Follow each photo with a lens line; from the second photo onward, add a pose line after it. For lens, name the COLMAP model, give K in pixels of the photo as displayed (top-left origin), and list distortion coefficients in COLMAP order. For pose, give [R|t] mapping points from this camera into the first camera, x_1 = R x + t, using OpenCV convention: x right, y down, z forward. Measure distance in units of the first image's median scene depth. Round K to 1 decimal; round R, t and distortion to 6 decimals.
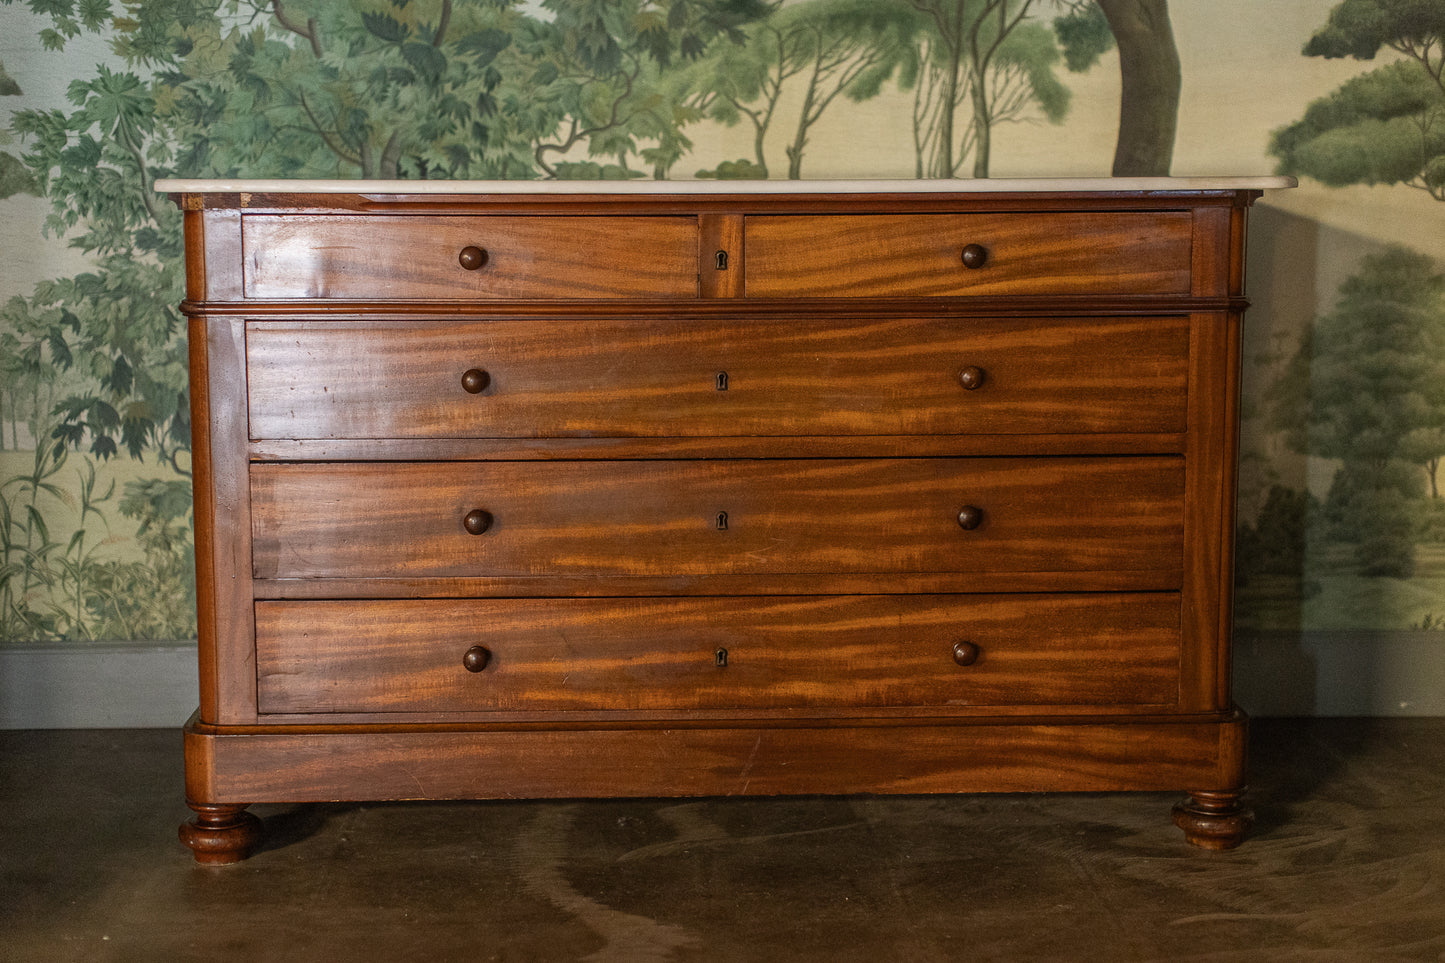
lens RADIAL K [[2335.1, 0, 739.0], [0, 2335.1, 519.3], [0, 0, 1]] dist [0.019286, 0.000000]
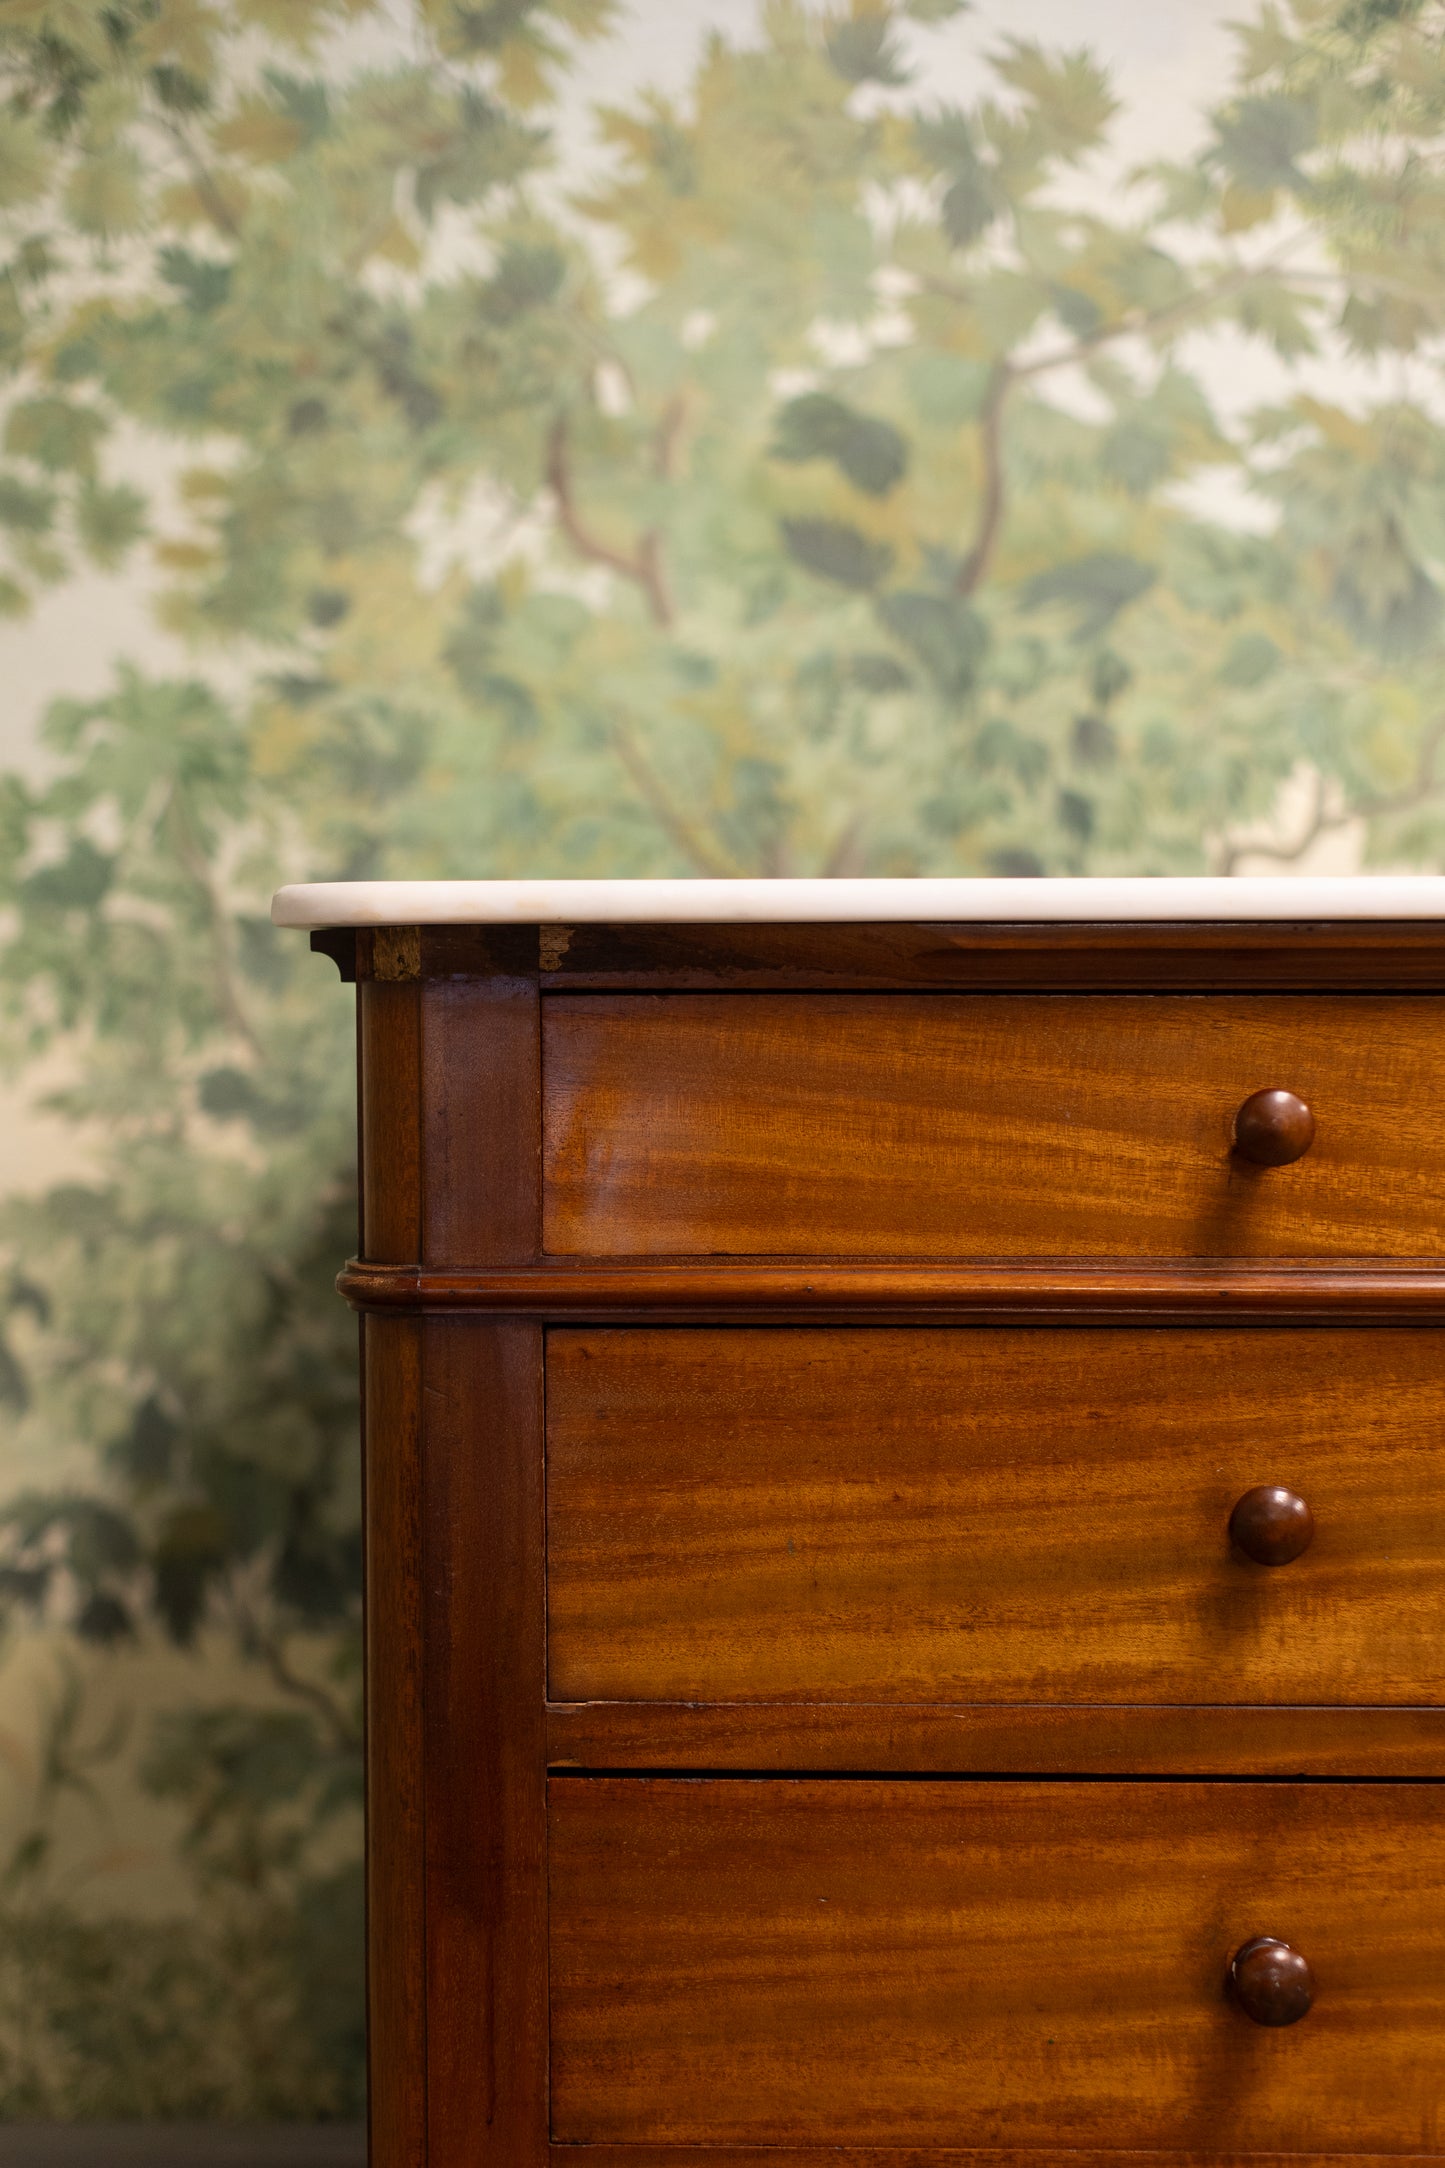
lens RADIAL K [[3635.4, 0, 696.2], [0, 3635.4, 1171.8], [0, 0, 1]] dist [0.018051, 0.000000]
pose [[0.994375, -0.001910, -0.105897, -0.109720], [-0.009445, 0.994255, -0.106616, -0.042288], [0.105492, 0.107016, 0.988645, 0.406193]]
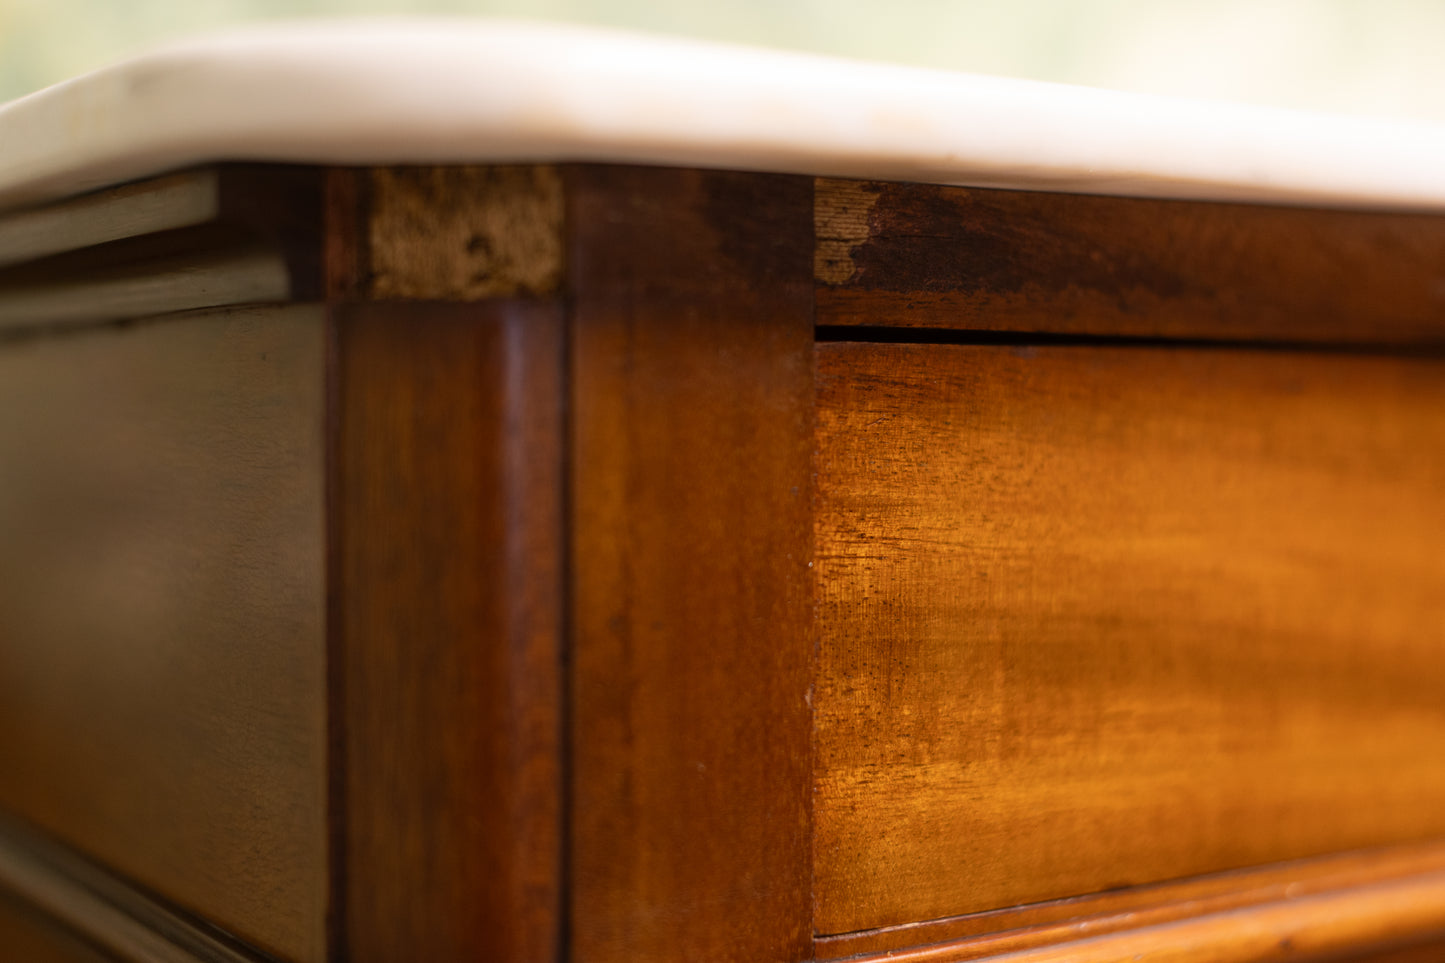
lens RADIAL K [[2423.0, 0, 722.0], [0, 2423.0, 479.7], [0, 0, 1]] dist [0.018051, 0.000000]
pose [[0.849664, -0.014477, 0.527126, -0.230001], [0.073736, 0.993064, -0.091579, -0.086020], [-0.522144, 0.116679, 0.844838, 0.694963]]
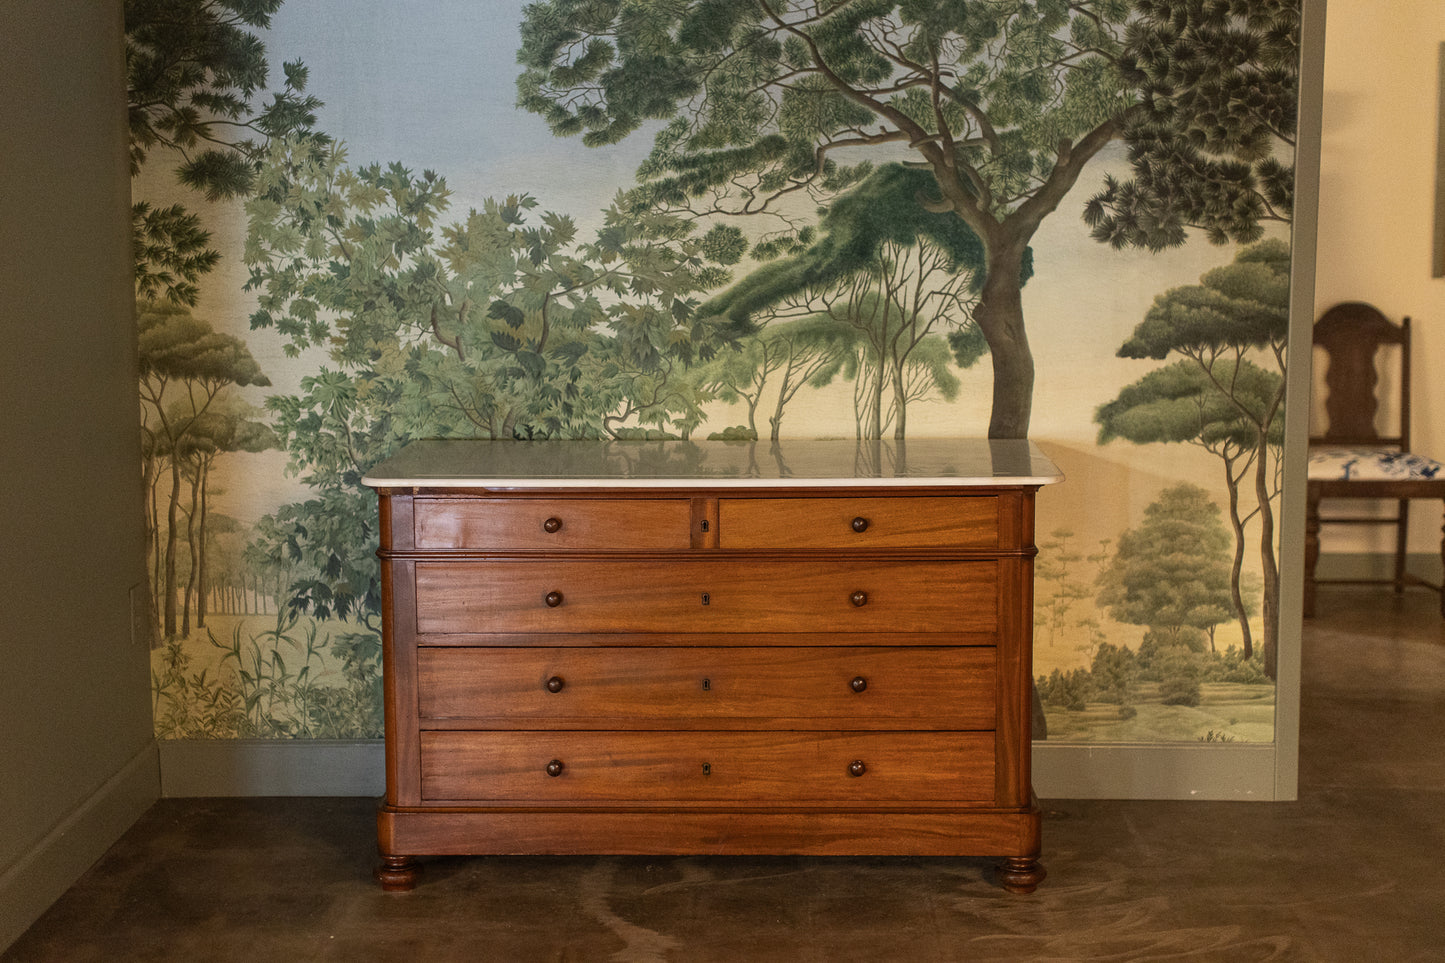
lens RADIAL K [[2335.1, 0, 714.3], [0, 2335.1, 512.8], [0, 0, 1]] dist [0.019286, 0.000000]
pose [[0.997171, 0.005537, -0.074960, 0.098709], [-0.005639, 0.999983, -0.001153, -0.096928], [0.074952, 0.001572, 0.997186, -0.506734]]
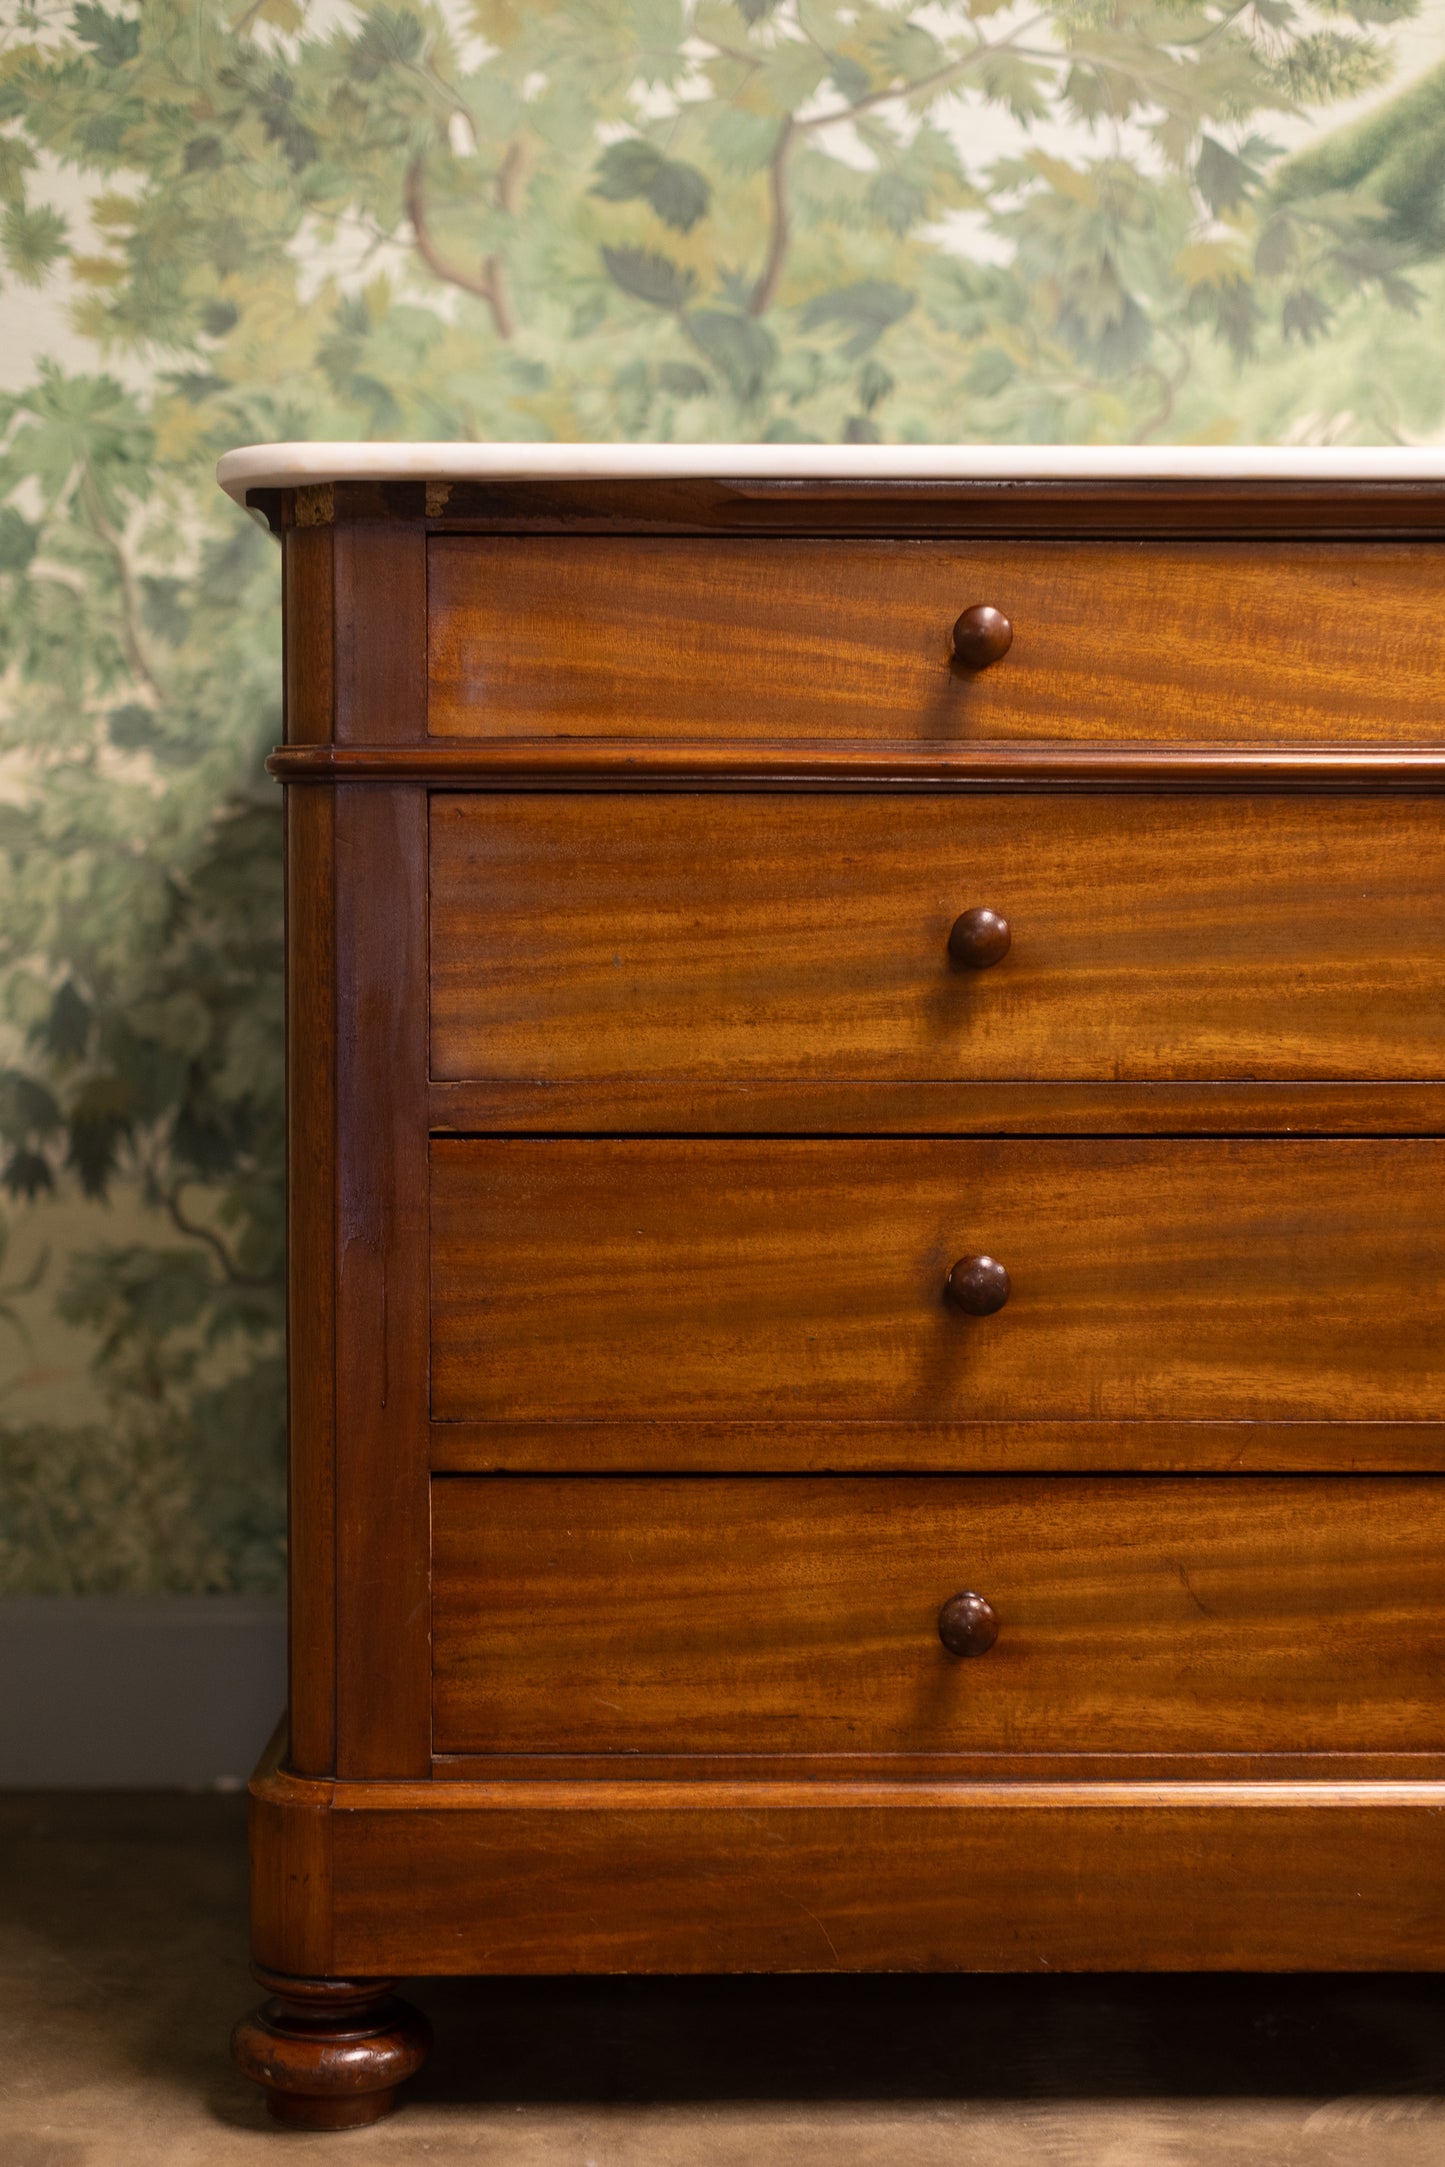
lens RADIAL K [[3633.7, 0, 735.1], [0, 3633.7, 1143.6], [0, 0, 1]] dist [0.018051, 0.000000]
pose [[0.999206, 0.002563, -0.039749, -0.104004], [-0.006149, 0.995890, -0.090367, 0.027520], [0.039354, 0.090540, 0.995115, 0.291719]]
